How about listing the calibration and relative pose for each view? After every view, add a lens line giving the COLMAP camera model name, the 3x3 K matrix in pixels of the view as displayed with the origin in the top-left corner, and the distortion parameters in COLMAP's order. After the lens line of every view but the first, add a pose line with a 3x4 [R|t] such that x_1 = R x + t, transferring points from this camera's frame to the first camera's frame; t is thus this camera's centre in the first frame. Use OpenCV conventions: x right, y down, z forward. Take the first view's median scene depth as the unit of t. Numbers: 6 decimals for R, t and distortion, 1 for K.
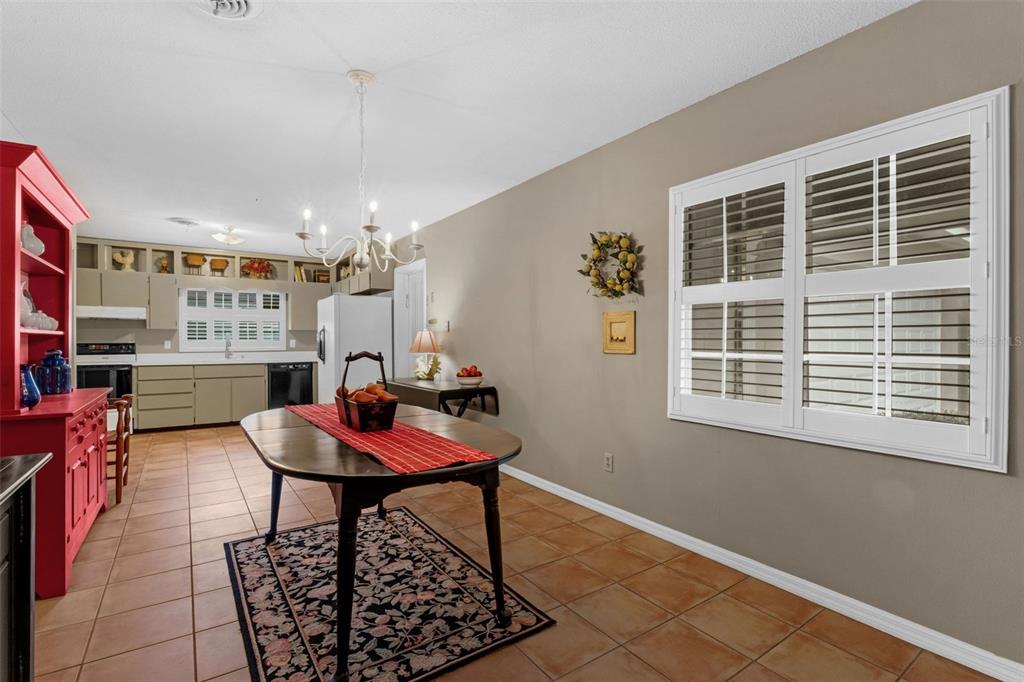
lens RADIAL K [[481.0, 0, 512.0], [0, 481.0, 341.0], [0, 0, 1]] dist [0.000162, 0.000057]
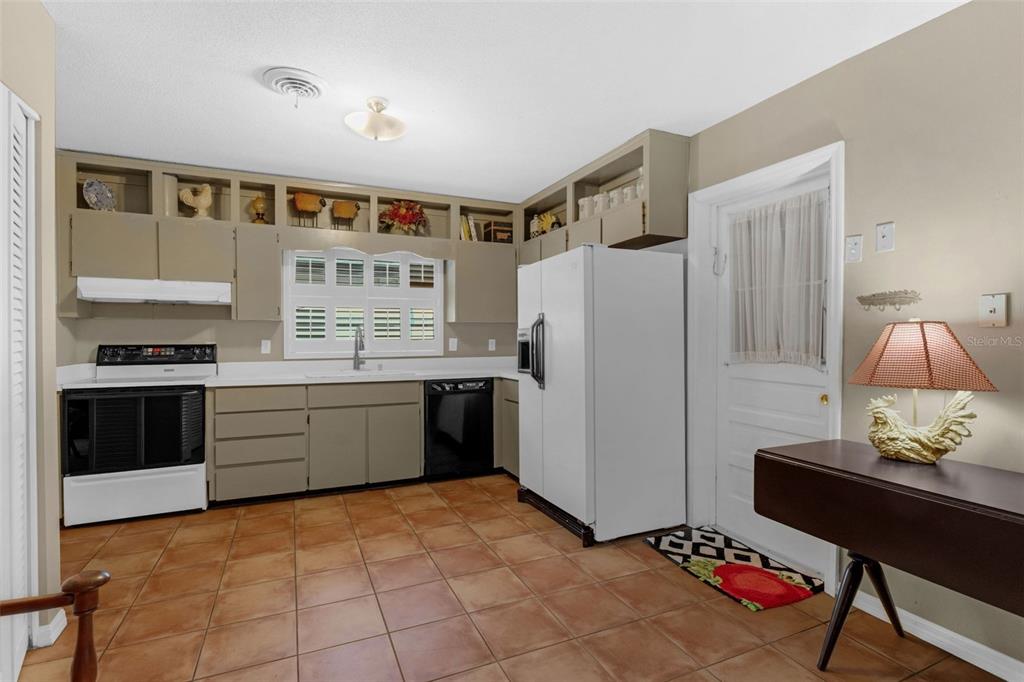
lens RADIAL K [[481.0, 0, 512.0], [0, 481.0, 341.0], [0, 0, 1]] dist [0.000162, 0.000057]
pose [[0.985593, 0.005475, -0.169047, -0.671760], [-0.003229, 0.999903, 0.013561, -0.018614], [0.169105, -0.012820, 0.985515, 0.990156]]
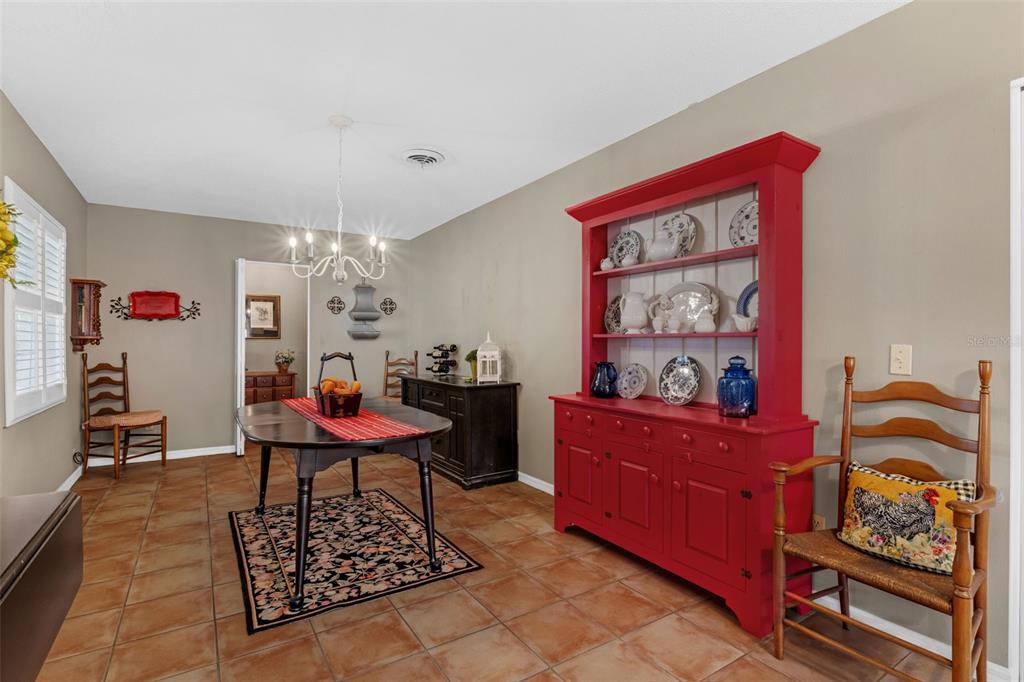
lens RADIAL K [[481.0, 0, 512.0], [0, 481.0, 341.0], [0, 0, 1]] dist [0.000162, 0.000057]
pose [[-0.999657, 0.000858, 0.026191, -0.595928], [0.000859, 1.000000, 0.000047, -0.007382], [-0.026191, 0.000070, -0.999657, 1.684271]]
